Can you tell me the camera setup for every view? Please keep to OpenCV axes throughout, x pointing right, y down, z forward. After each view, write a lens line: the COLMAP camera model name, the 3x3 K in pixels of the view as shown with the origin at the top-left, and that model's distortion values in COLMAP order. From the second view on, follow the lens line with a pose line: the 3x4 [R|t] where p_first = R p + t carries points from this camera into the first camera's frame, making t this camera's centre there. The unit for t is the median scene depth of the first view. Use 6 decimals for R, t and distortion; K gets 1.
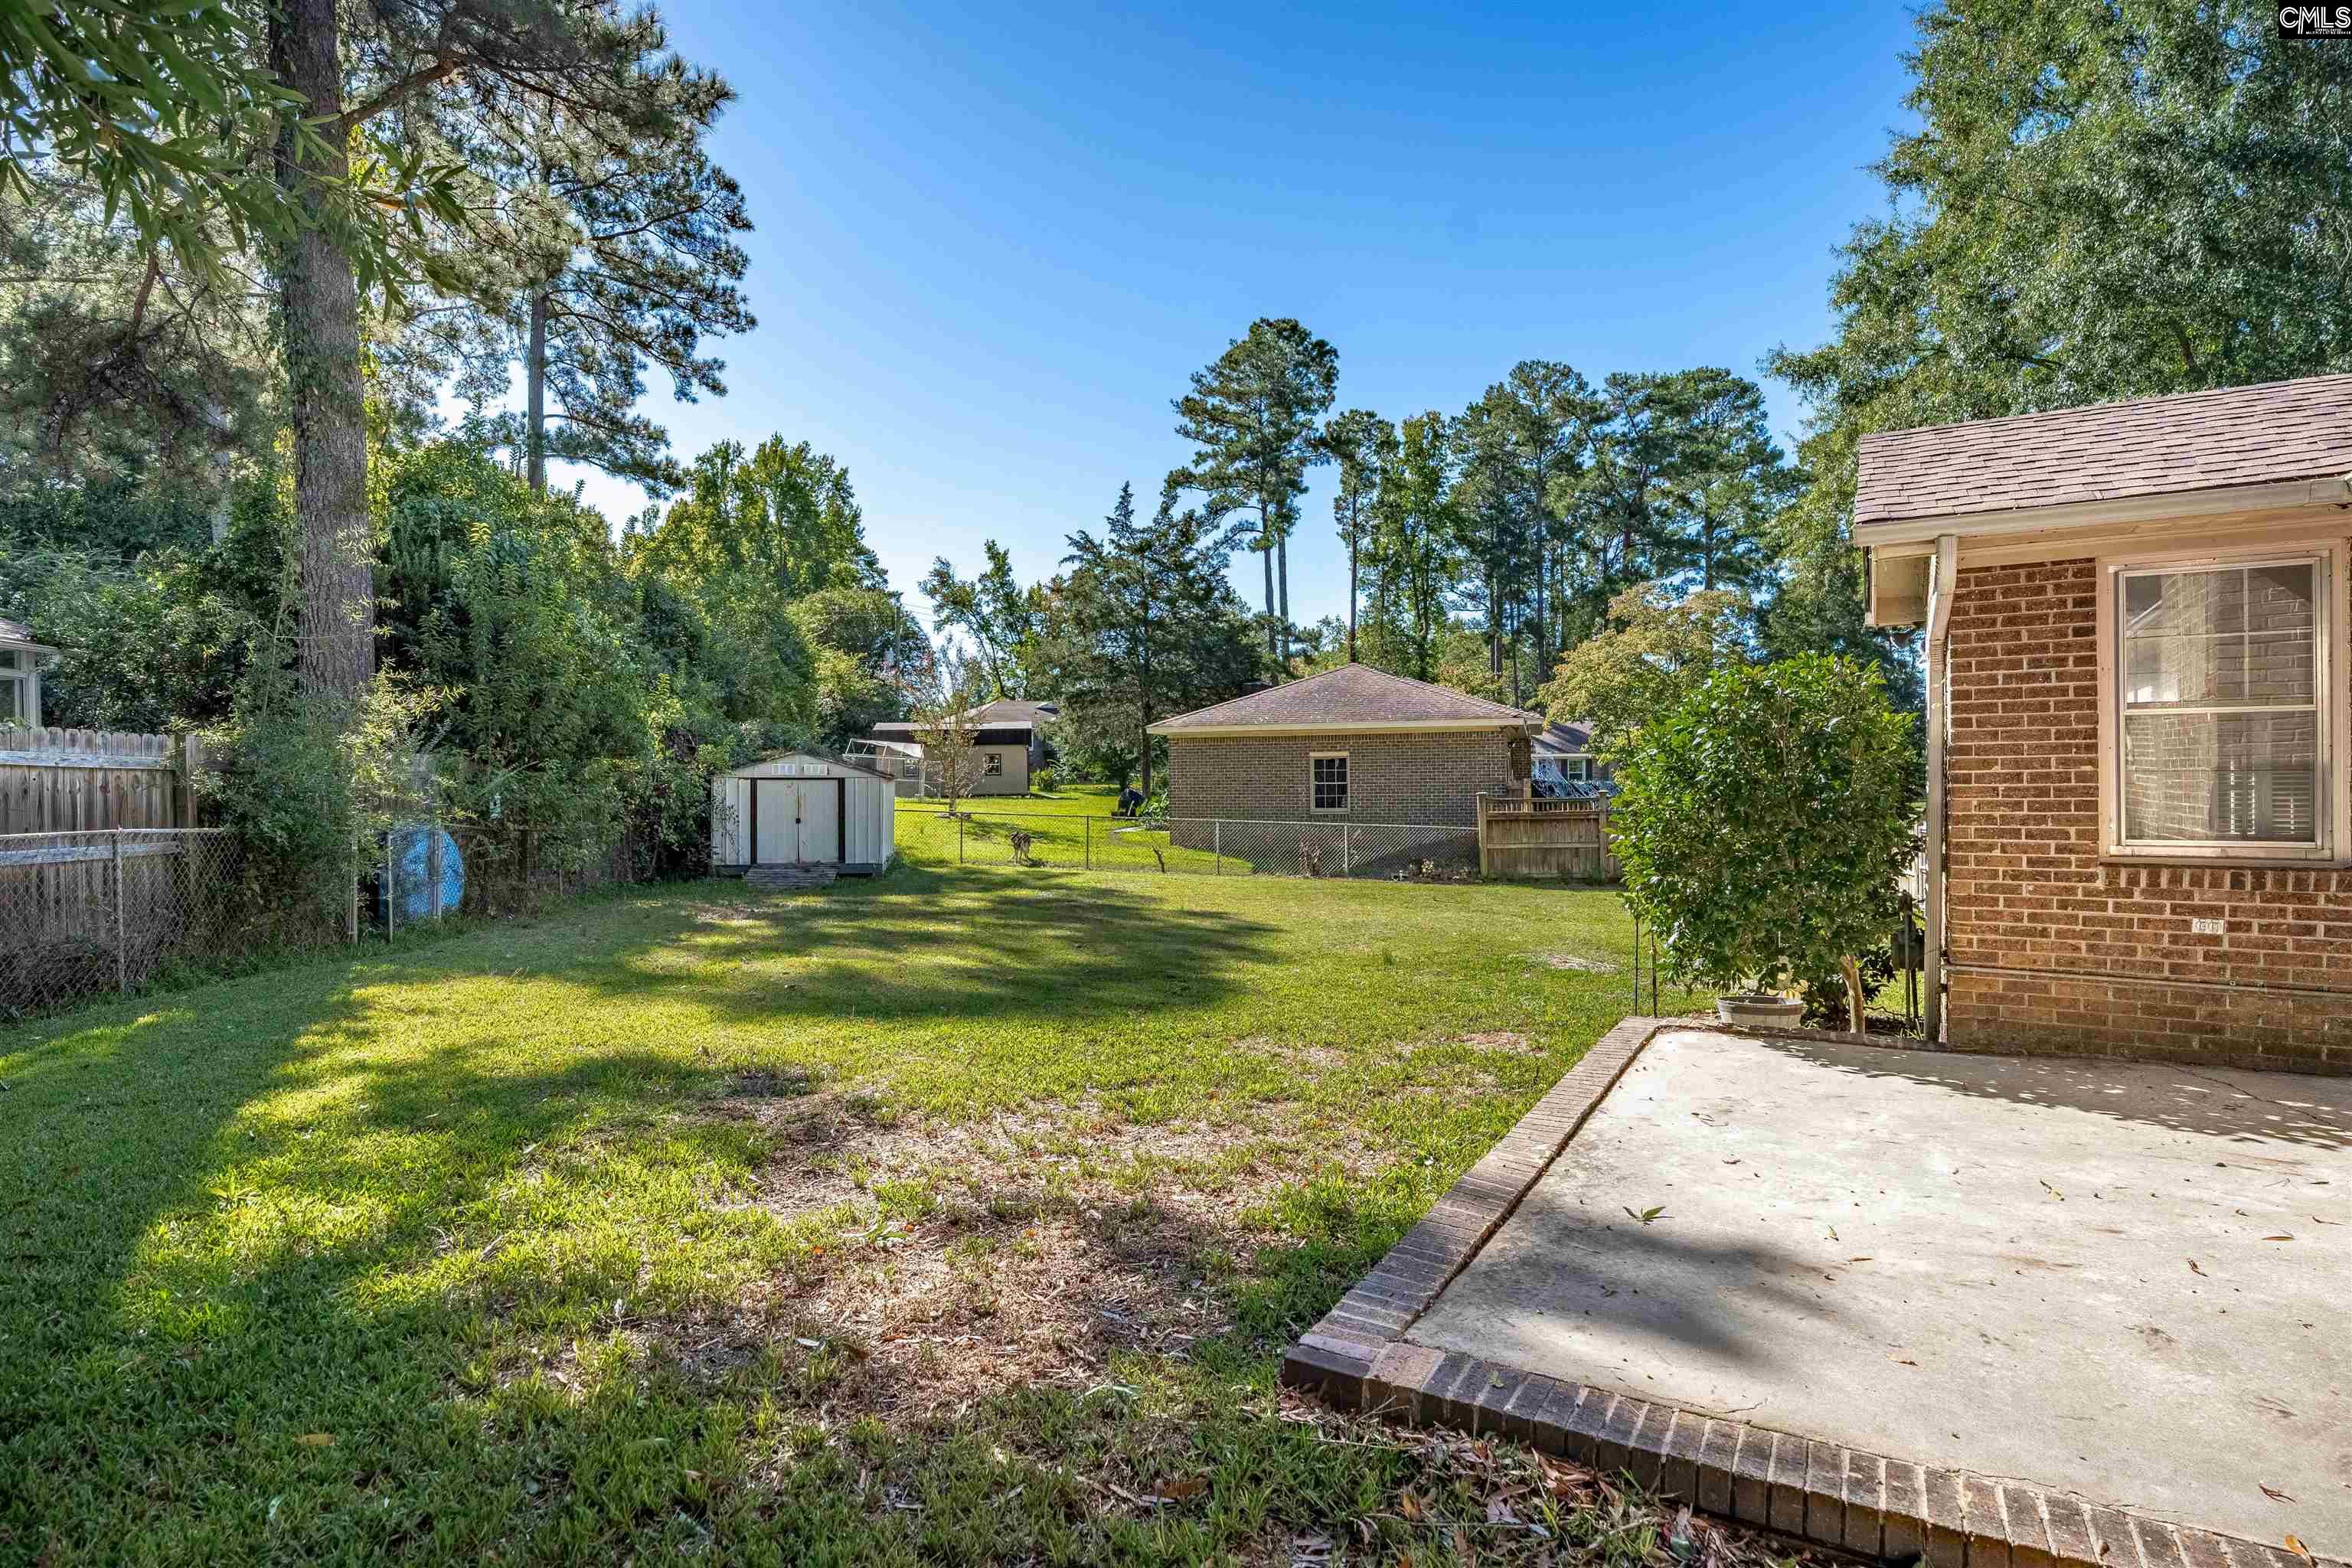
lens RADIAL K [[1089.1, 0, 1185.4], [0, 1089.1, 795.9], [0, 0, 1]] dist [-0.017573, -0.000585]
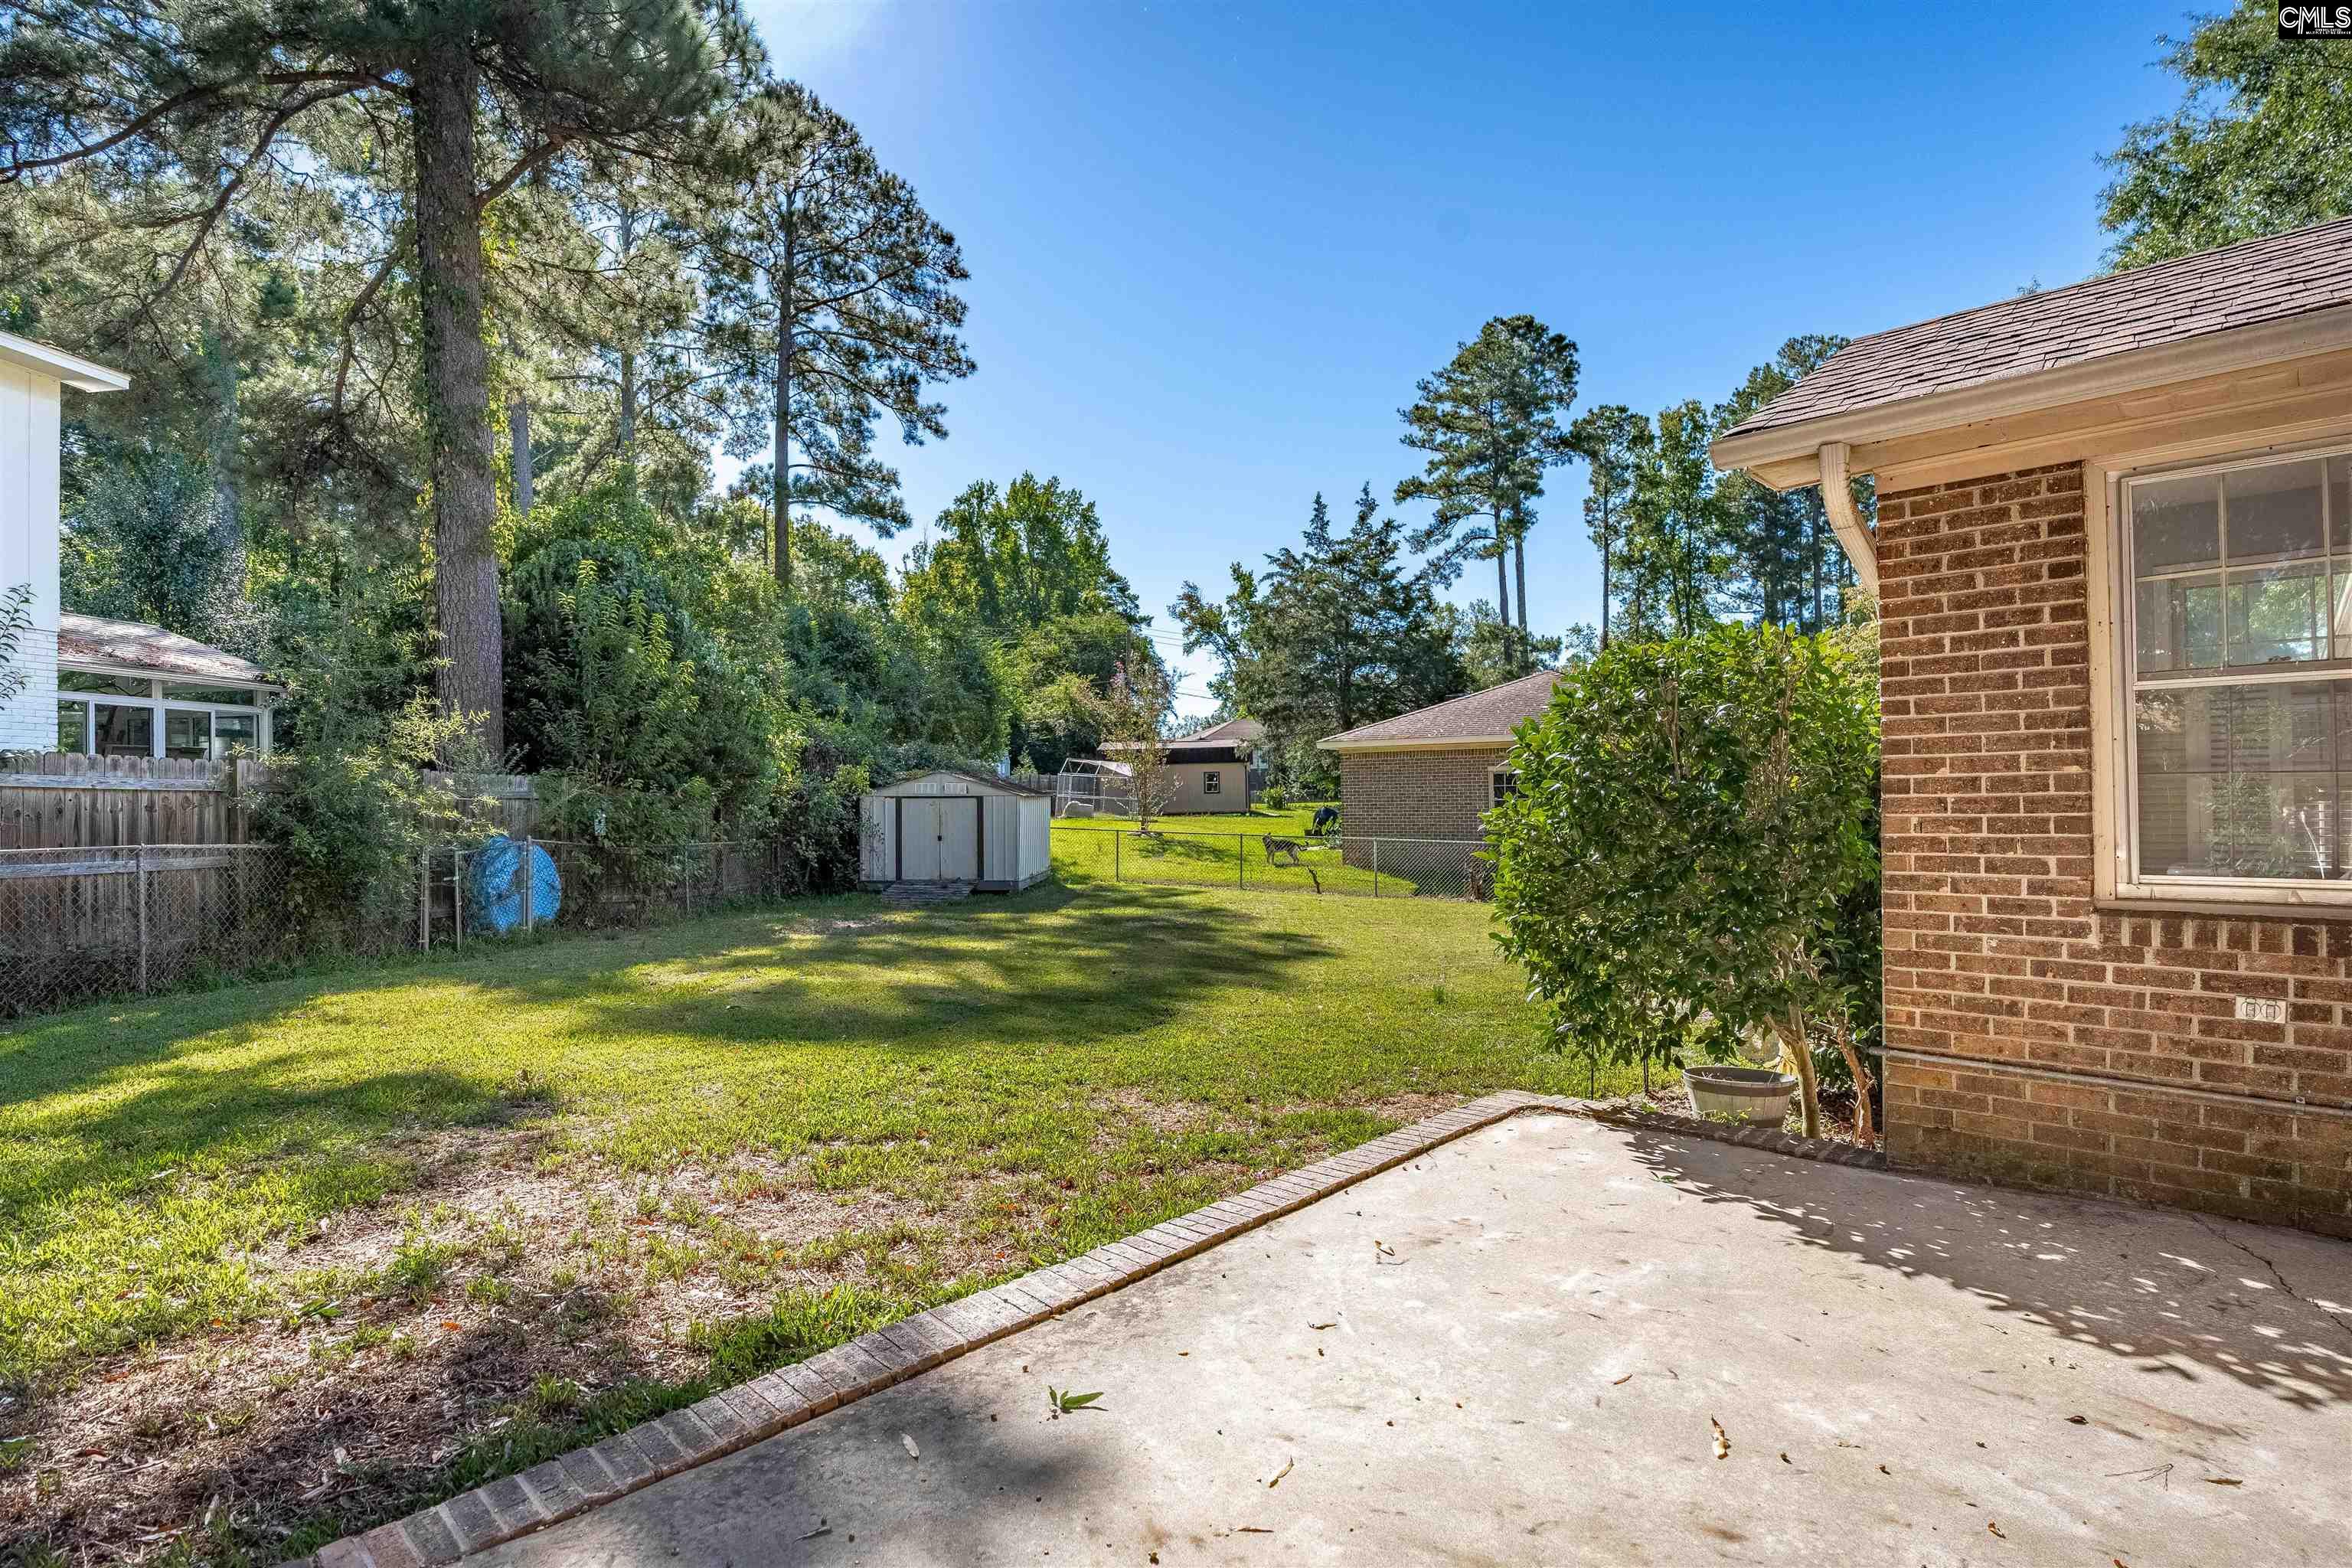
lens RADIAL K [[1089.1, 0, 1194.4], [0, 1089.1, 800.2], [0, 0, 1]] dist [-0.017573, -0.000585]
pose [[0.976667, -0.004363, -0.214713, 0.100473], [0.001739, 0.999921, -0.012411, 0.000284], [0.214750, 0.011748, 0.976598, 0.048894]]
